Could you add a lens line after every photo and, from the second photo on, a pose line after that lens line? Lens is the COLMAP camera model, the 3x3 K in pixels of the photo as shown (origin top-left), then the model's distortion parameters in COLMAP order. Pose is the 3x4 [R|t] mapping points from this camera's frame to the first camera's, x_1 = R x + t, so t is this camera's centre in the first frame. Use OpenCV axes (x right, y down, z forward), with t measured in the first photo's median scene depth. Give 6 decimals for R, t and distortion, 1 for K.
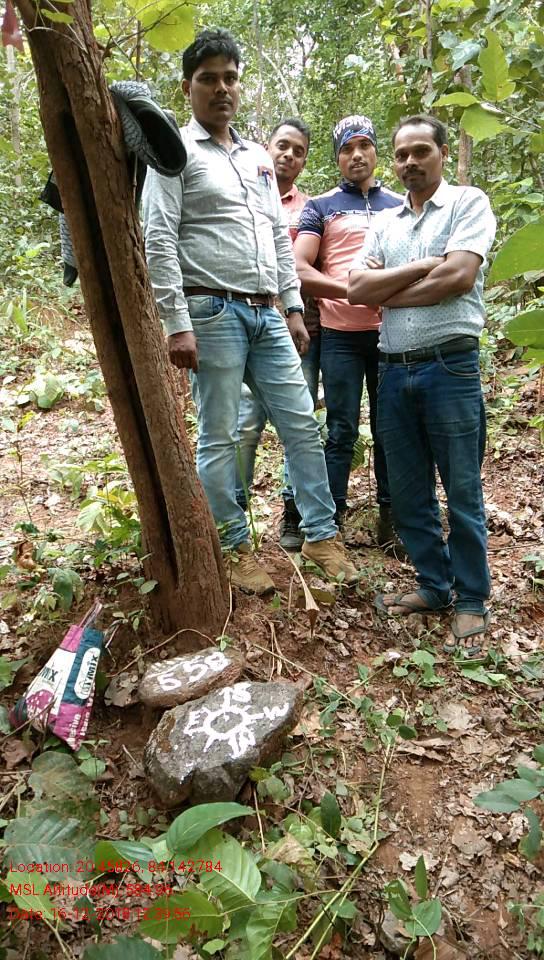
lens RADIAL K [[750.2, 0, 272.0], [0, 750.2, 480.0], [0, 0, 1]] dist [0.089147, -0.199483]
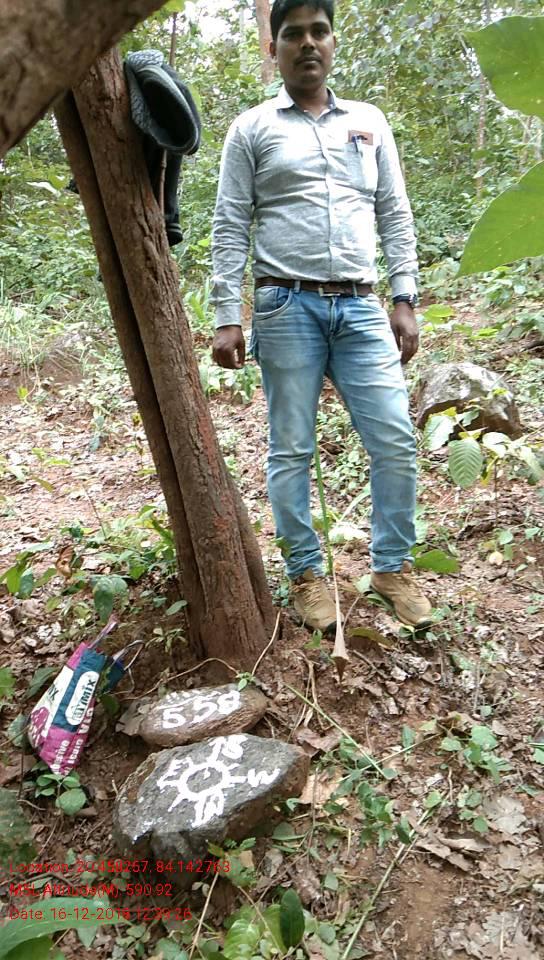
lens RADIAL K [[755.9, 0, 272.0], [0, 755.9, 480.0], [0, 0, 1]] dist [0.055081, -0.148024]
pose [[0.951546, 0.060736, -0.301448, 0.231870], [-0.054175, 0.998078, 0.030089, -0.050891], [0.302696, -0.012300, 0.953008, 0.170596]]
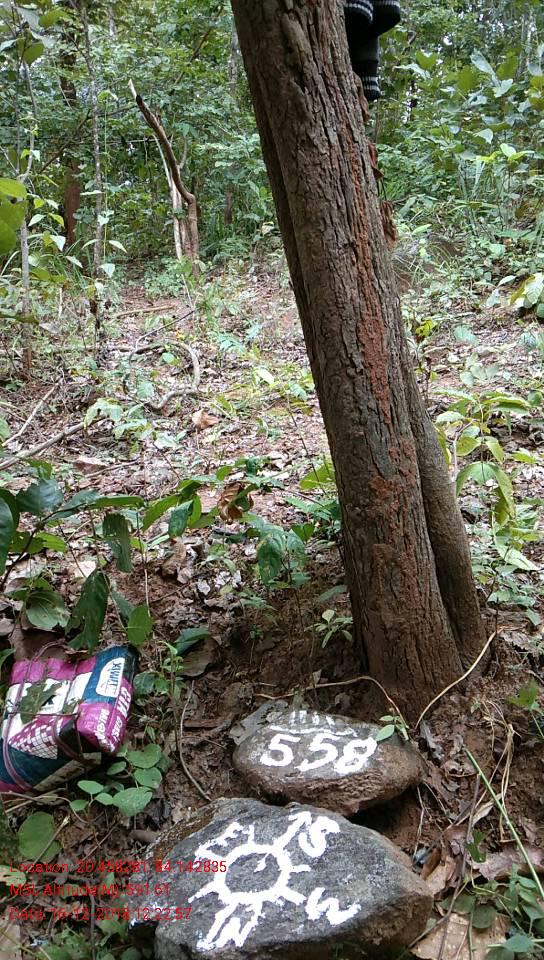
lens RADIAL K [[755.9, 0, 272.0], [0, 755.9, 480.0], [0, 0, 1]] dist [0.055081, -0.148024]
pose [[0.664524, 0.218985, -0.714460, 0.263013], [-0.135298, 0.975555, 0.173170, -0.062756], [0.734916, -0.018411, 0.677908, 0.564221]]
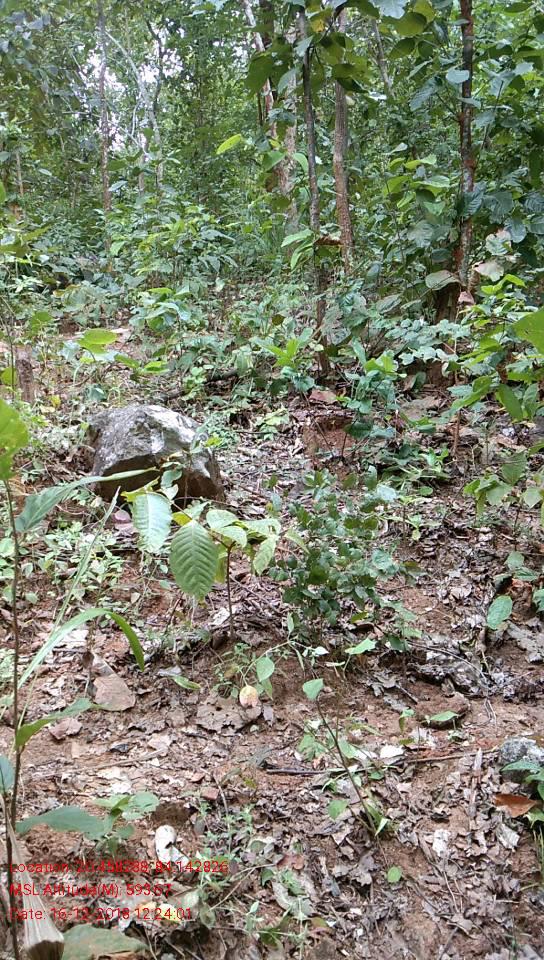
lens RADIAL K [[750.2, 0, 272.0], [0, 750.2, 480.0], [0, 0, 1]] dist [0.089147, -0.199483]
pose [[0.985441, -0.015012, 0.169354, 0.099785], [0.018339, 0.999668, -0.018095, -0.130964], [-0.169026, 0.020937, 0.985389, 0.633839]]
